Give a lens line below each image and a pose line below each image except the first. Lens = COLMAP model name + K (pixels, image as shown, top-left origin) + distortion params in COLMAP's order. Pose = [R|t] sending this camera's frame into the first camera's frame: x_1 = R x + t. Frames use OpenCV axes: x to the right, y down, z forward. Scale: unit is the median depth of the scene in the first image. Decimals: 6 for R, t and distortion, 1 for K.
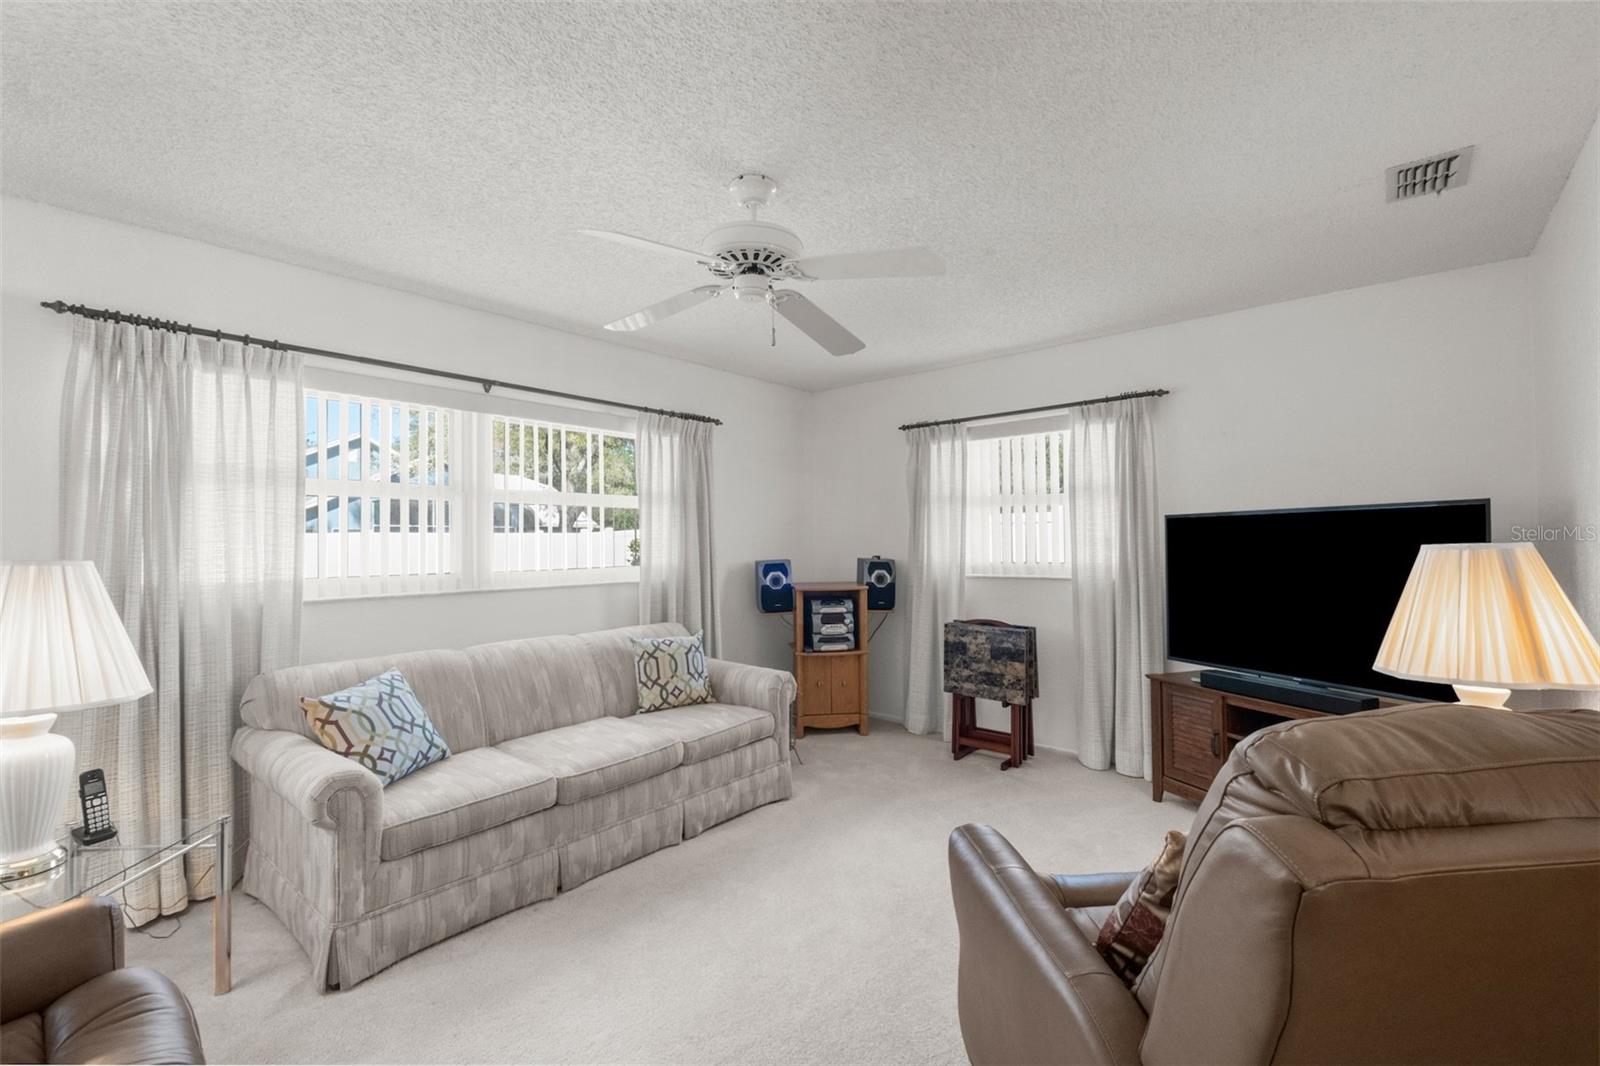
lens RADIAL K [[696.1, 0, 790.5], [0, 696.1, 525.9], [0, 0, 1]] dist [-0.001265, -0.000683]
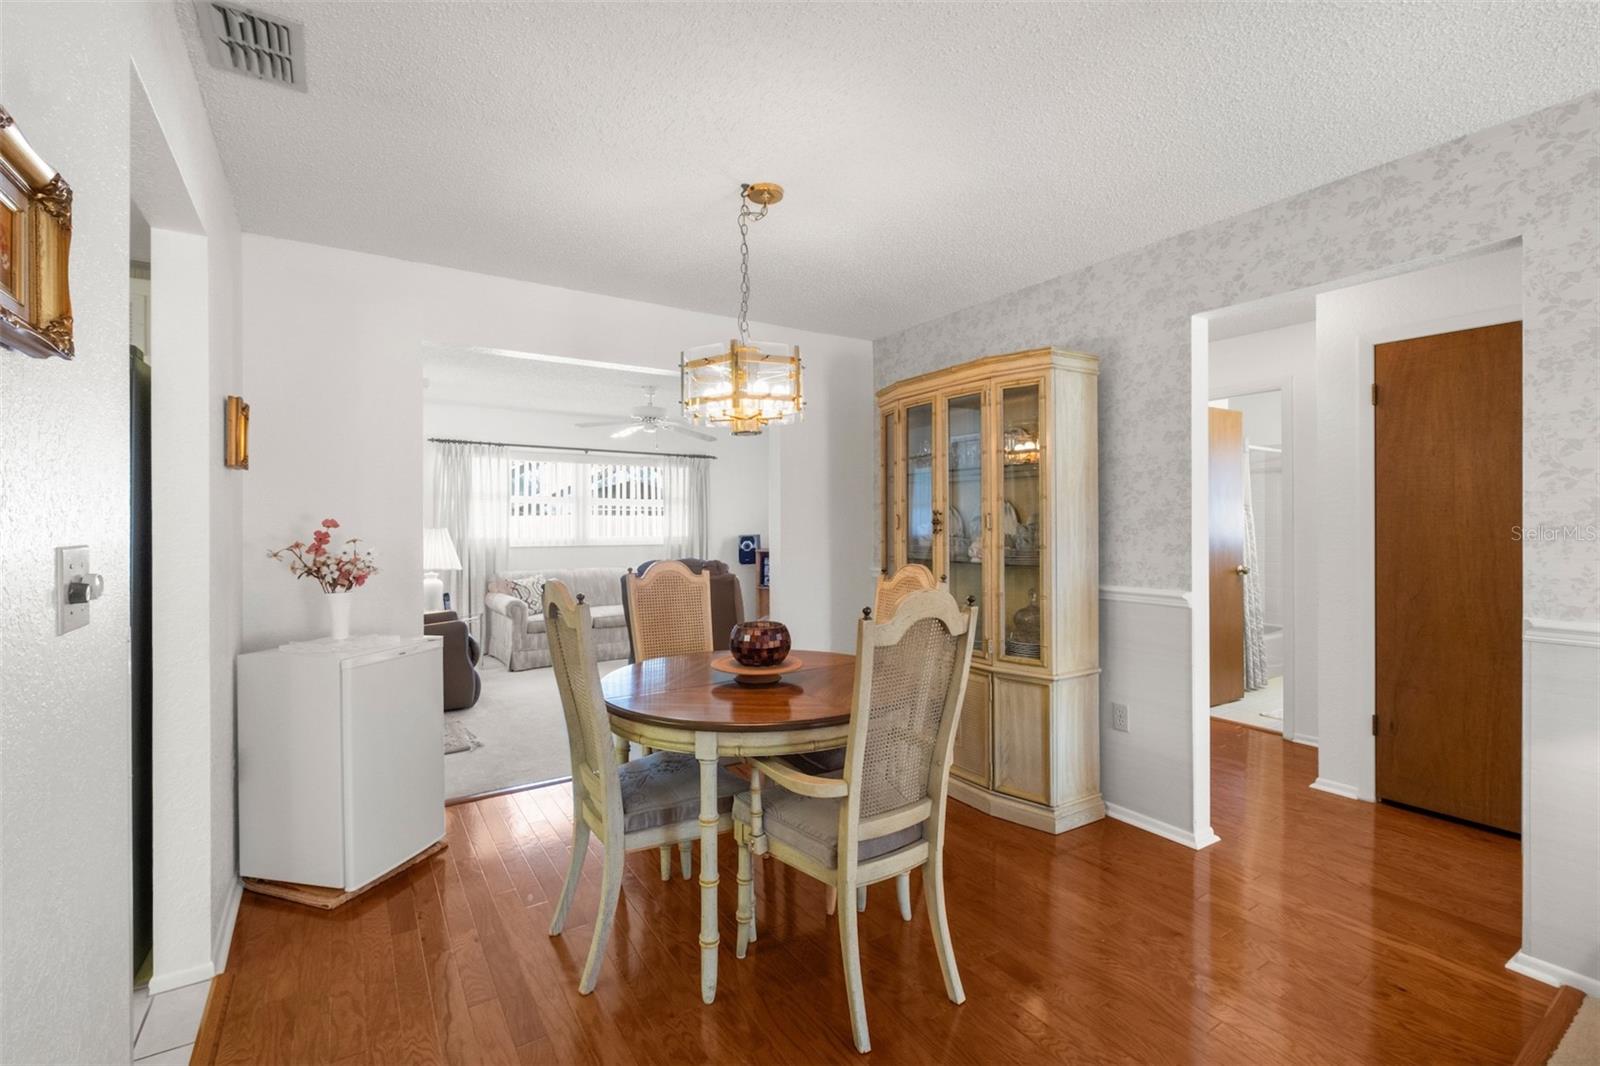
lens RADIAL K [[690.6, 0, 779.8], [0, 690.6, 529.4], [0, 0, 1]] dist [-0.002430, -0.000238]
pose [[0.954519, 0.004127, -0.298120, 0.993064], [0.002988, 0.999722, 0.023406, -0.007874], [0.298134, -0.023233, 0.954241, -1.108199]]
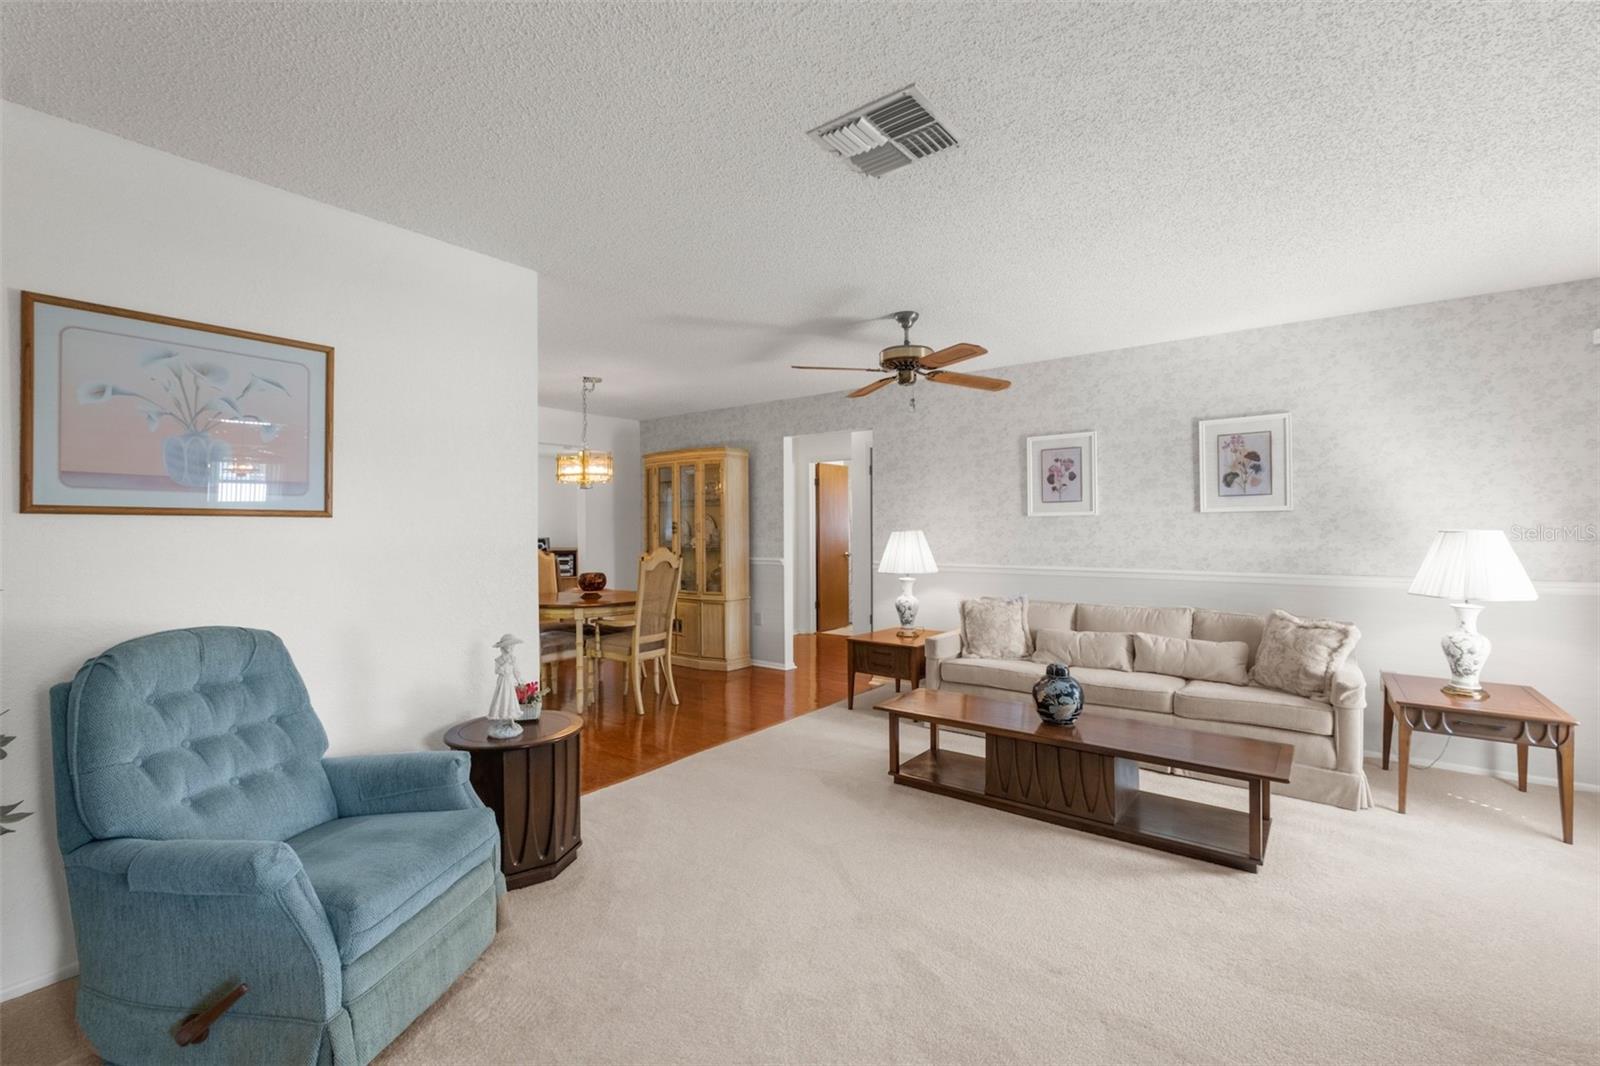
lens RADIAL K [[696.1, 0, 790.5], [0, 696.1, 525.9], [0, 0, 1]] dist [-0.001265, -0.000683]
pose [[0.998402, 0.000375, 0.056504, 1.171034], [-0.000830, 0.999967, 0.008031, -0.018587], [-0.056499, -0.008065, 0.998370, -2.370797]]
